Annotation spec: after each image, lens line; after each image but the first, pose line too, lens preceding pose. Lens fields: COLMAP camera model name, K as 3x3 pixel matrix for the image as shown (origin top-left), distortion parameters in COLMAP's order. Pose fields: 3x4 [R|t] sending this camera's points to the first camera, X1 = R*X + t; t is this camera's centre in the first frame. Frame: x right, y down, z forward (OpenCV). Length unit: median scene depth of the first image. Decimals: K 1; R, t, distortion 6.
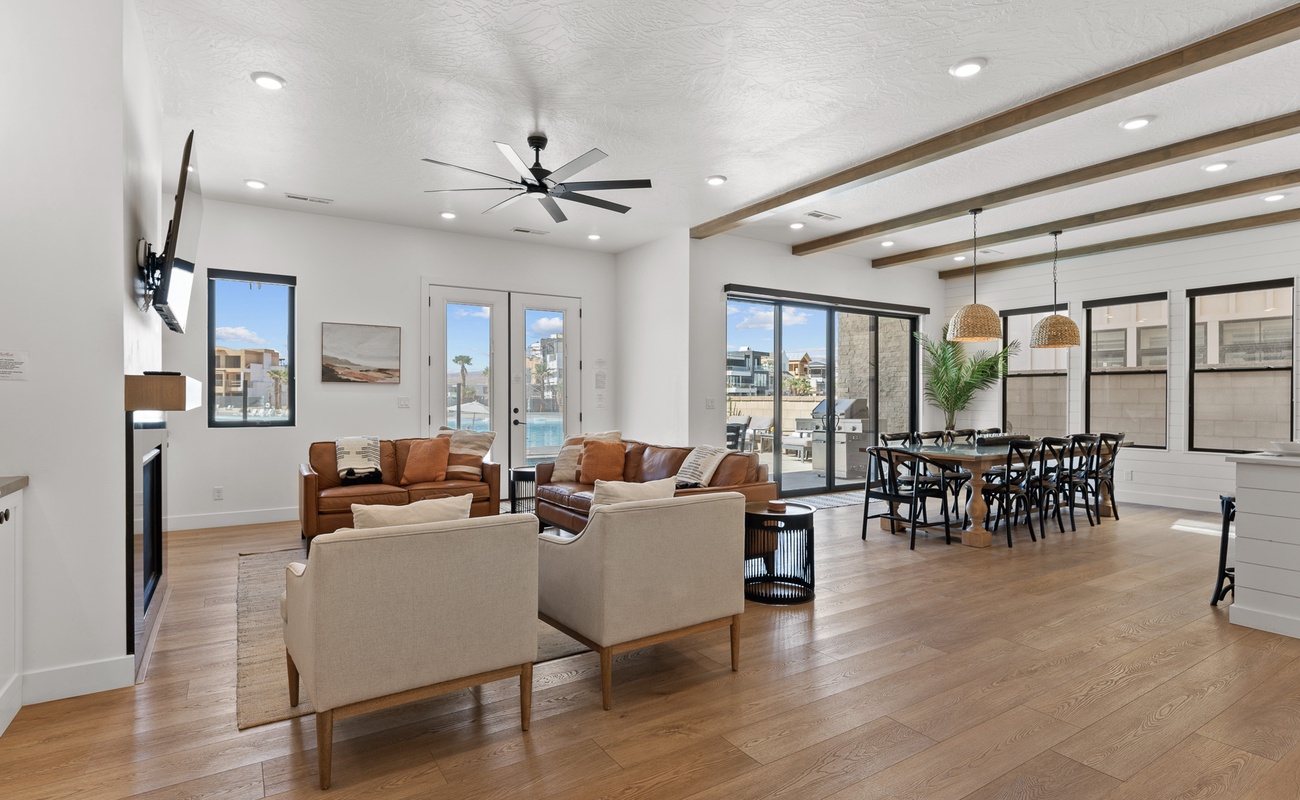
lens RADIAL K [[639.2, 0, 648.8], [0, 639.2, 395.6], [0, 0, 1]] dist [0.003560, 0.000511]
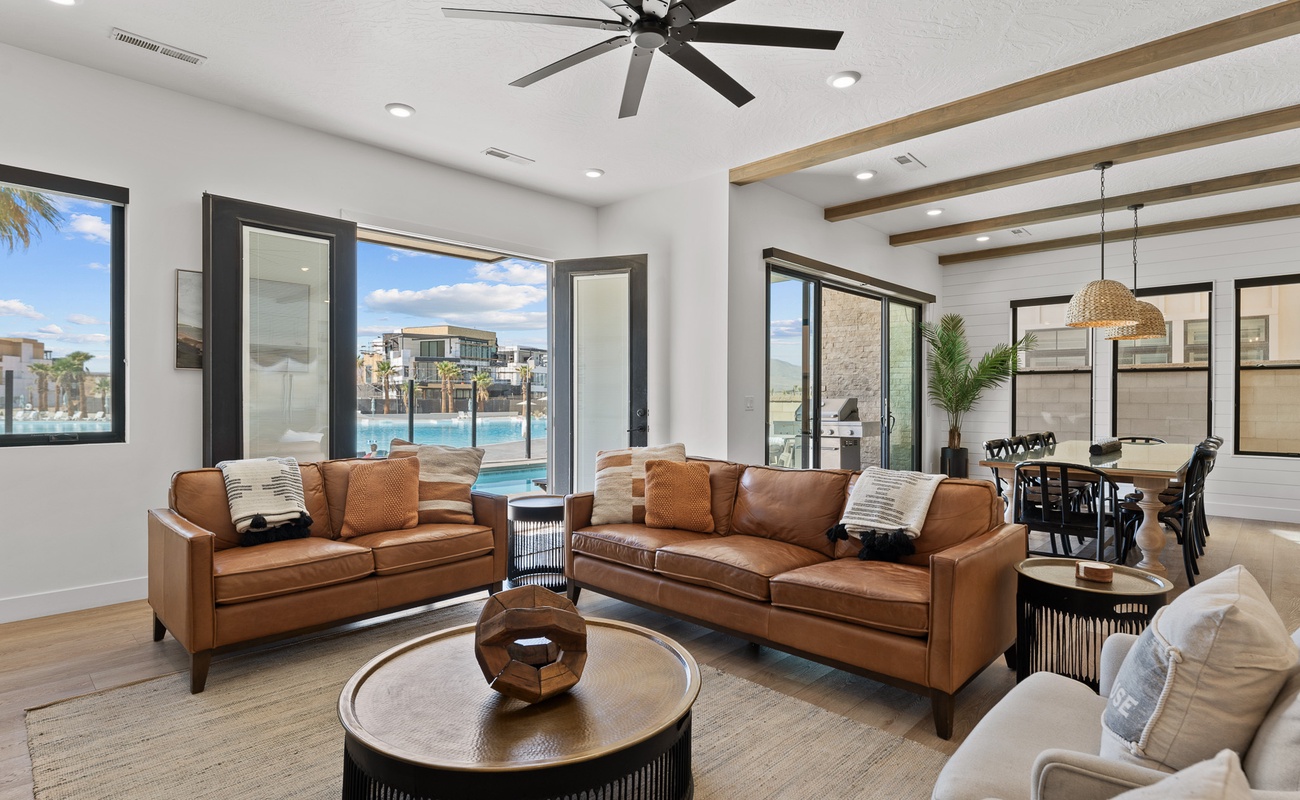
lens RADIAL K [[639.2, 0, 630.9], [0, 639.2, 406.7], [0, 0, 1]] dist [0.003560, 0.000511]
pose [[0.975972, -0.002278, 0.217885, -0.205820], [-0.001388, 0.999860, 0.016671, 0.002766], [-0.217892, -0.016573, 0.975832, 0.279307]]
